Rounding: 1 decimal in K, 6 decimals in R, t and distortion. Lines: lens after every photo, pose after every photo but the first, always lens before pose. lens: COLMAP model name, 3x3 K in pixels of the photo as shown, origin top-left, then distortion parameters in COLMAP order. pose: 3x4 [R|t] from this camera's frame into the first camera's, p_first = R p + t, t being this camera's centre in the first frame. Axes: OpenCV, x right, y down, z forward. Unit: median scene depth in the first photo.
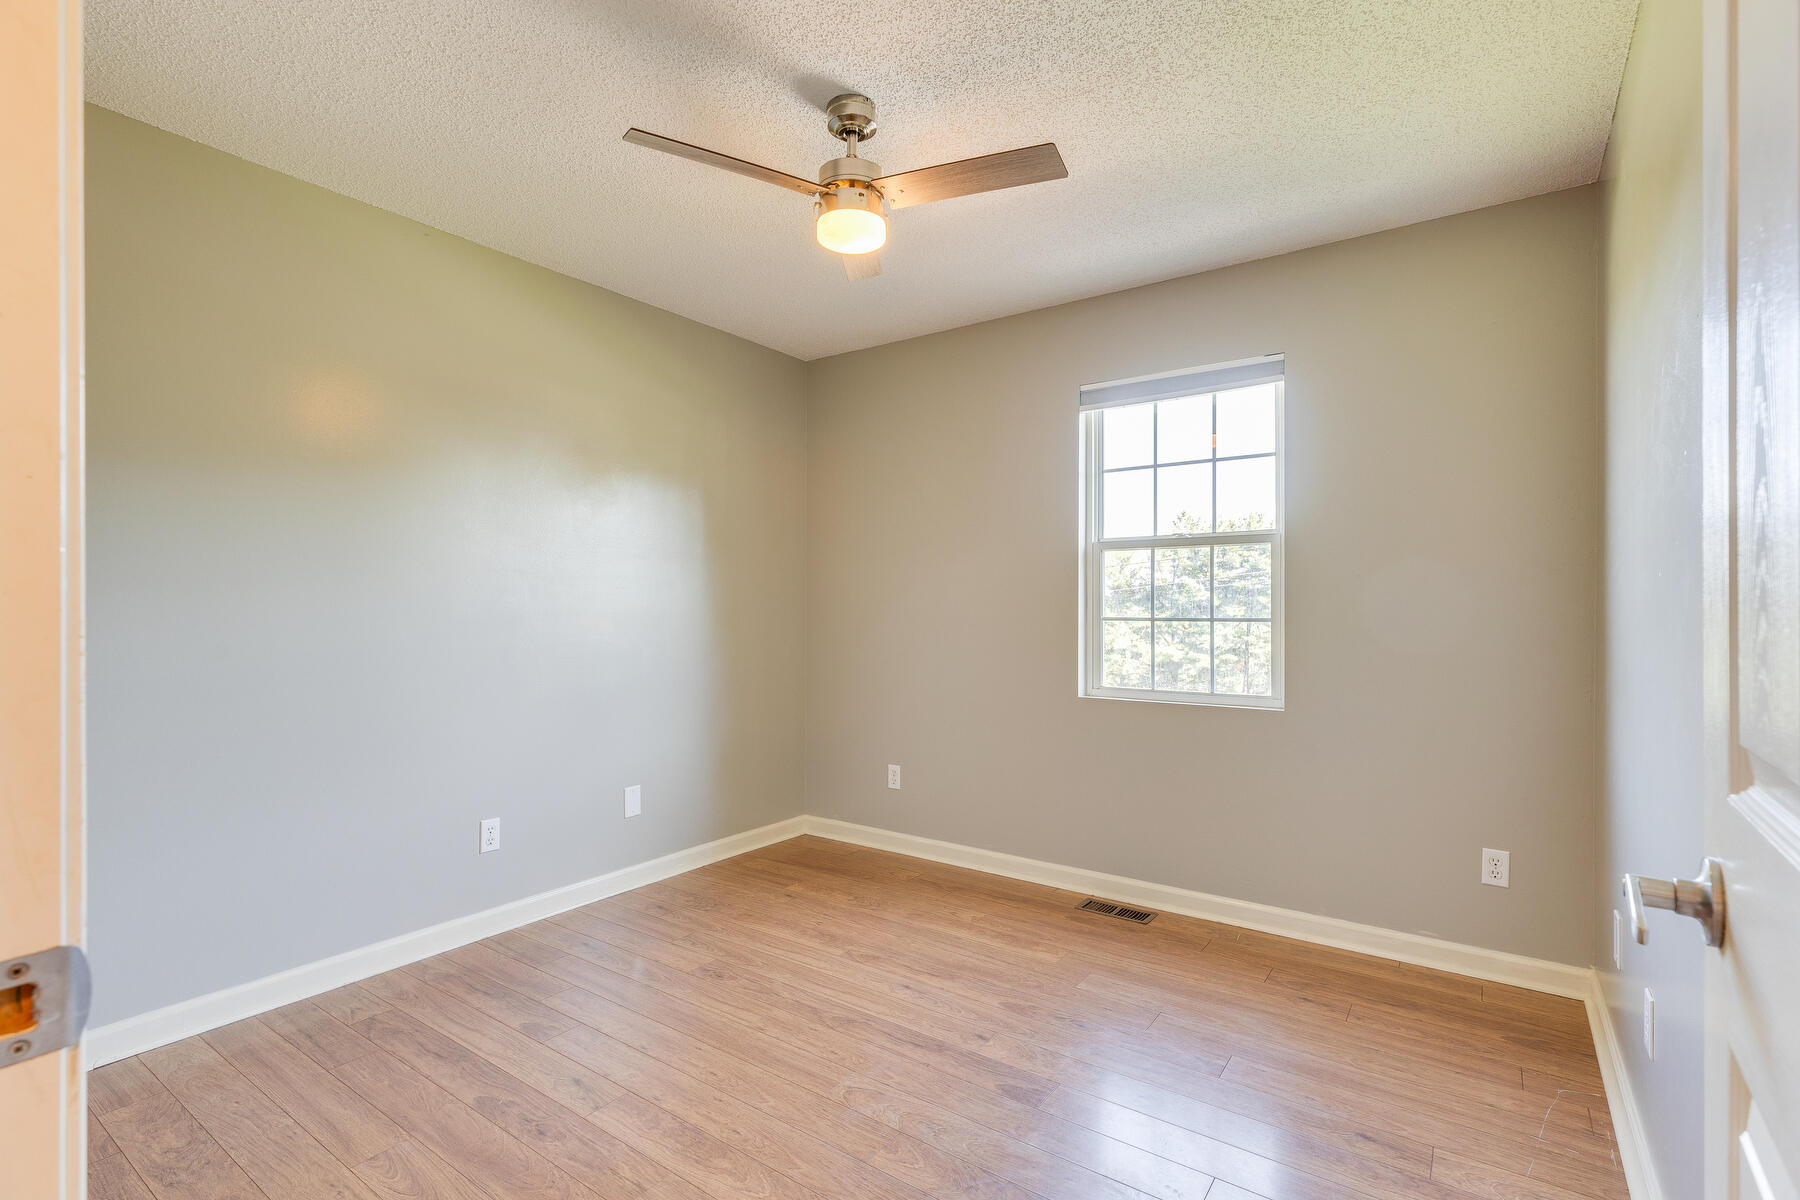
lens RADIAL K [[817.8, 0, 904.8], [0, 817.8, 601.4], [0, 0, 1]] dist [0.008879, 0.000716]
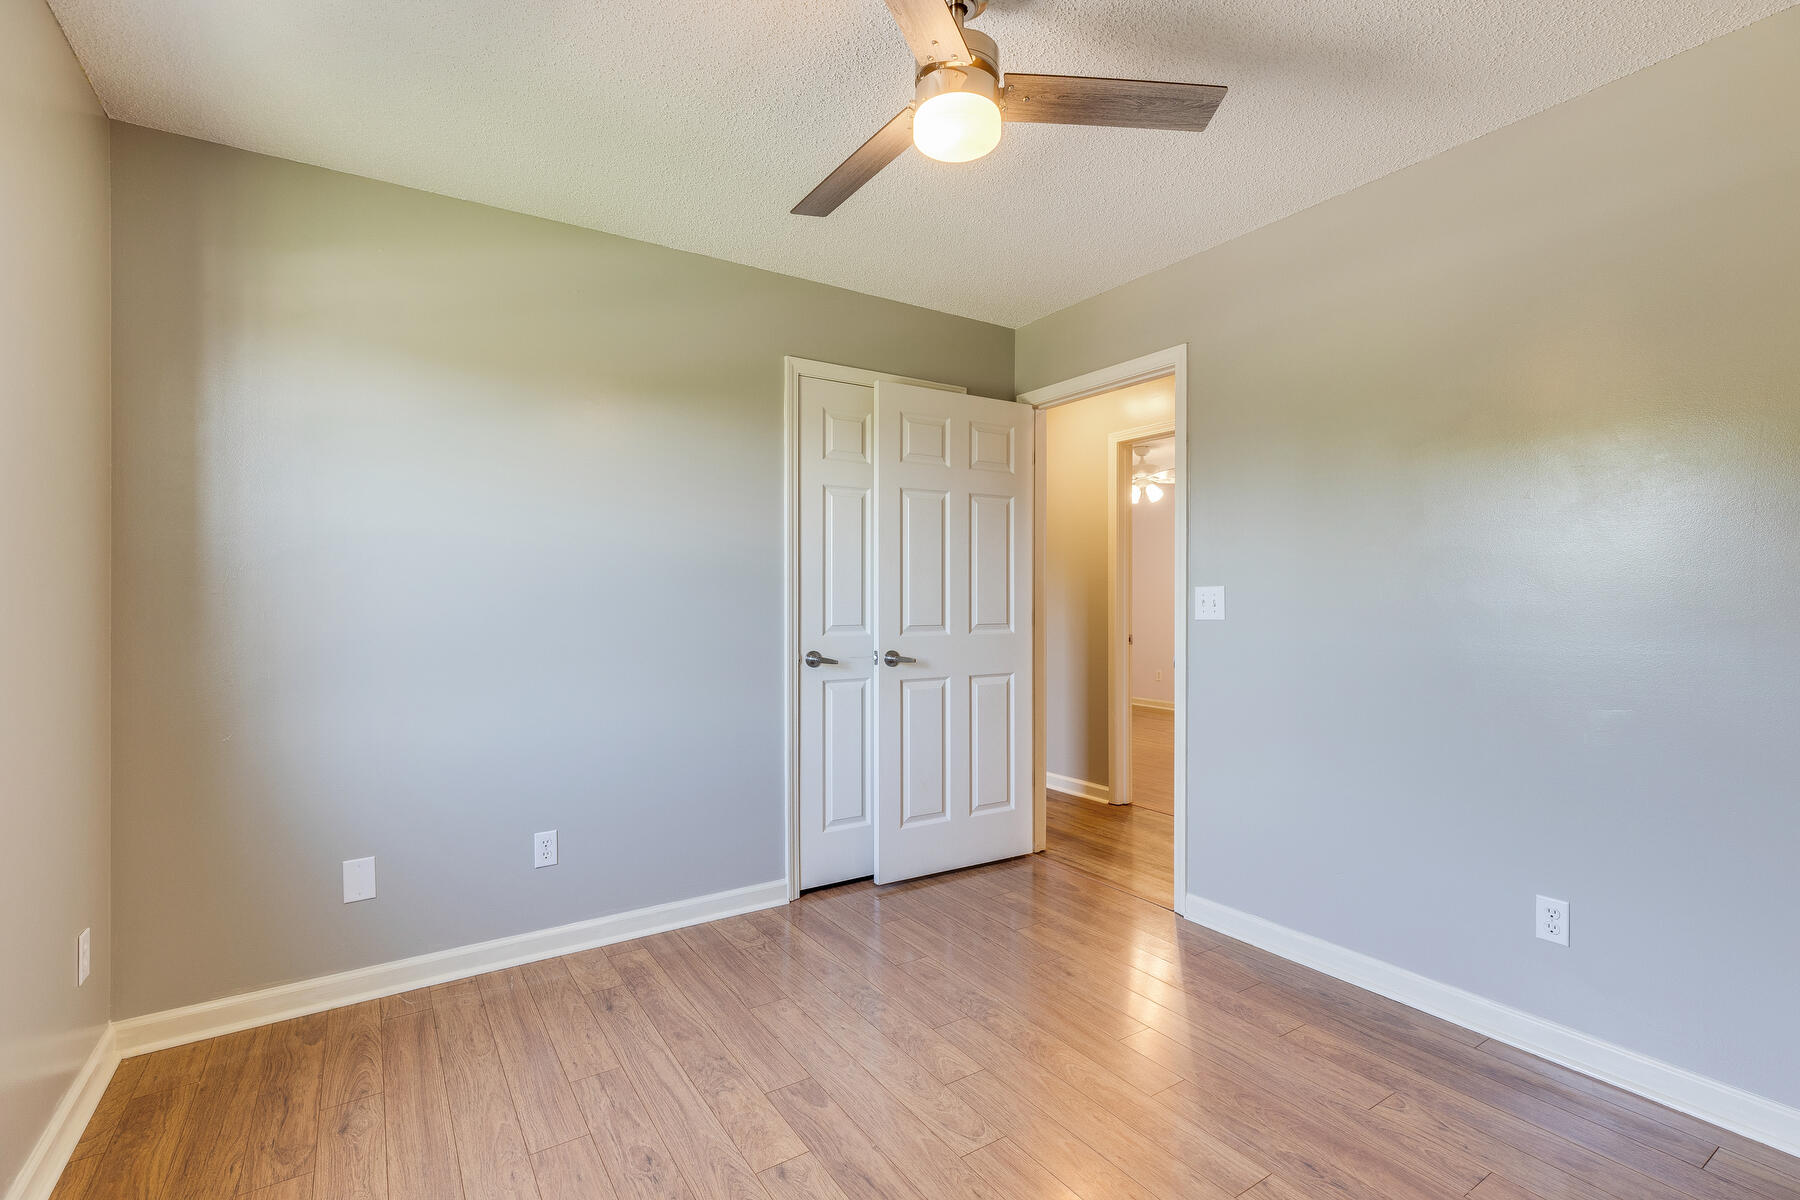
lens RADIAL K [[817.8, 0, 895.8], [0, 817.8, 605.3], [0, 0, 1]] dist [0.008879, 0.000716]
pose [[-0.927296, 0.000473, 0.374328, -0.311029], [-0.001344, 0.999989, -0.004593, 0.009364], [-0.374326, -0.004763, -0.927285, 1.789608]]
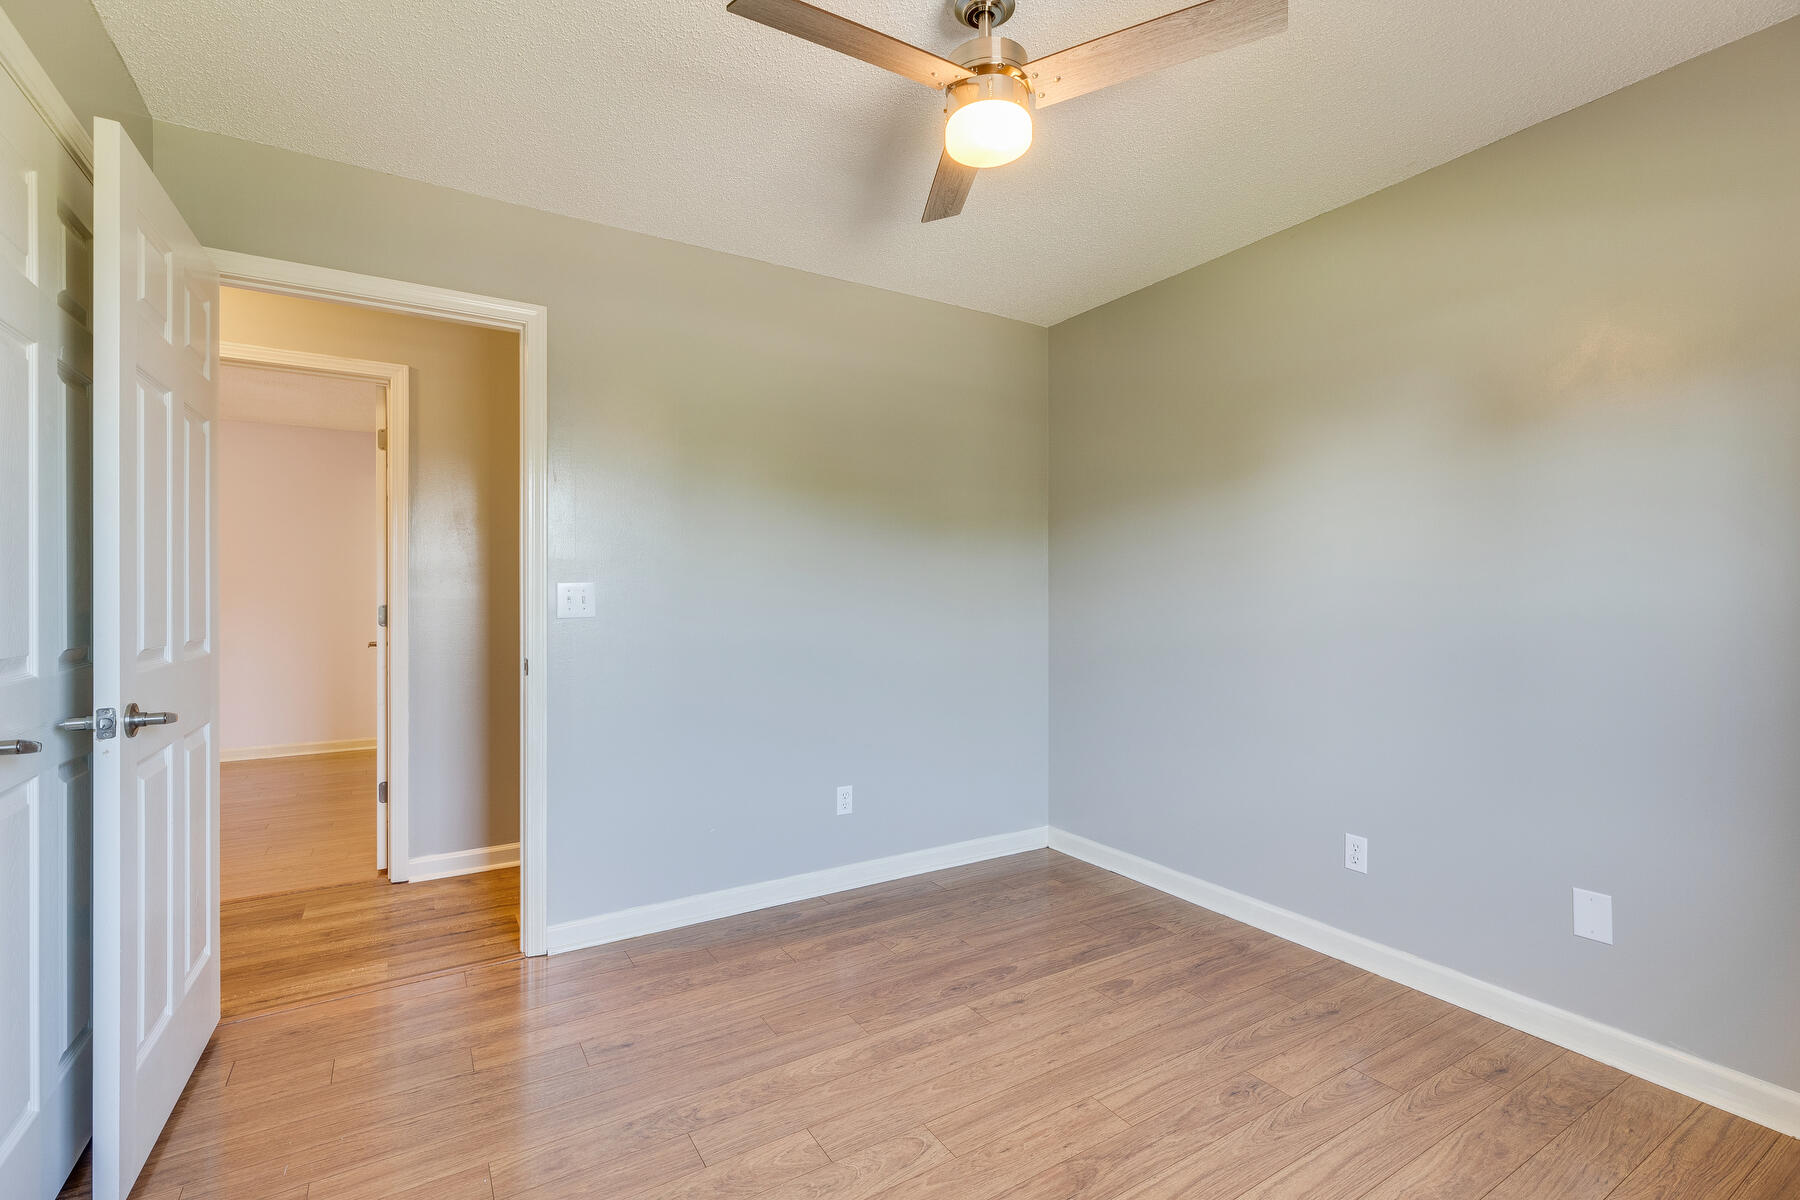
lens RADIAL K [[817.8, 0, 903.5], [0, 817.8, 598.0], [0, 0, 1]] dist [0.008879, 0.000716]
pose [[-0.390692, 0.006583, -0.920498, 0.720315], [0.011379, 0.999933, 0.002321, -0.000121], [0.920451, -0.009567, -0.390741, 1.268510]]
